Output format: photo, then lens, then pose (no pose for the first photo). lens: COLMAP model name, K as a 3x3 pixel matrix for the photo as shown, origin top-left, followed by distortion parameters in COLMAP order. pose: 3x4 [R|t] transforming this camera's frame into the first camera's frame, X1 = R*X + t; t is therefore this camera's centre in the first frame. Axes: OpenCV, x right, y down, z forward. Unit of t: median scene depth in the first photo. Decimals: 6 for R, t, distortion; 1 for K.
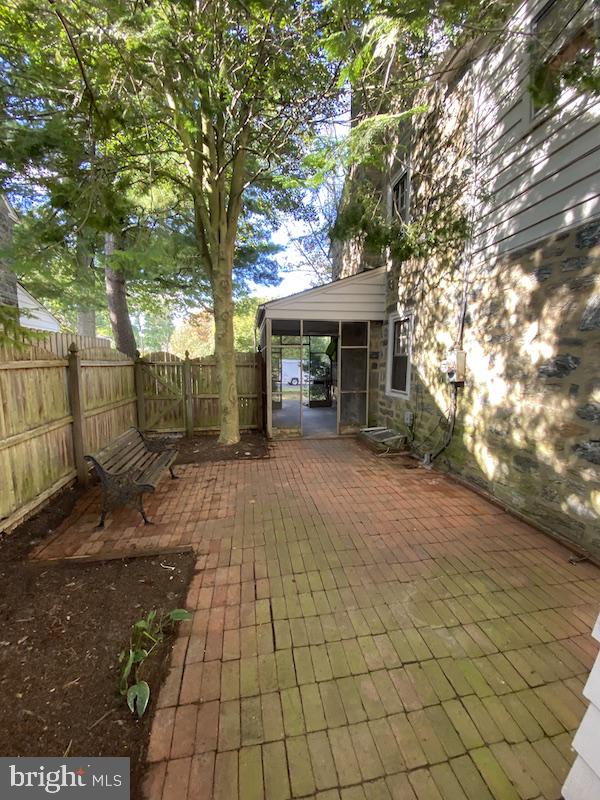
lens RADIAL K [[320.6, 0, 302.1], [0, 320.6, 397.6], [0, 0, 1]] dist [0.049275, -0.040322]
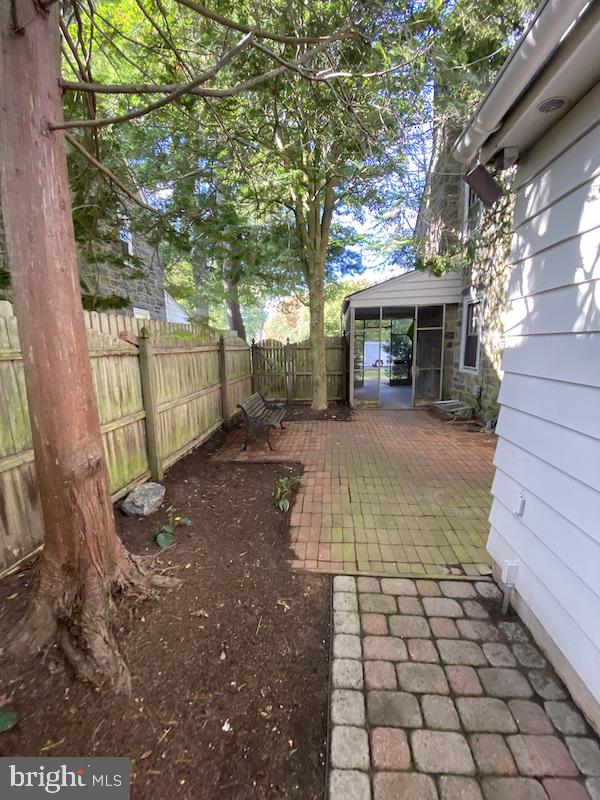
lens RADIAL K [[320.6, 0, 302.1], [0, 320.6, 397.6], [0, 0, 1]] dist [0.049275, -0.040322]
pose [[0.965713, 0.019706, -0.258865, 0.038291], [-0.006420, 0.998623, 0.052072, 0.034109], [0.259534, -0.048625, 0.964509, -0.273366]]
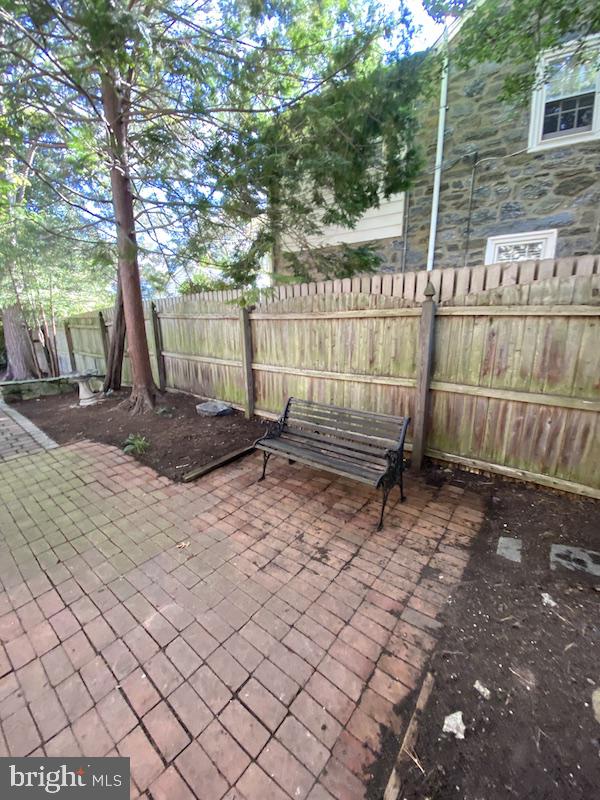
lens RADIAL K [[320.6, 0, 302.1], [0, 320.6, 397.6], [0, 0, 1]] dist [0.049275, -0.040322]
pose [[-0.750989, 0.169054, -0.638307, 0.014303], [-0.062671, 0.944059, 0.323767, -0.107875], [0.657333, 0.283149, -0.698384, 1.052847]]
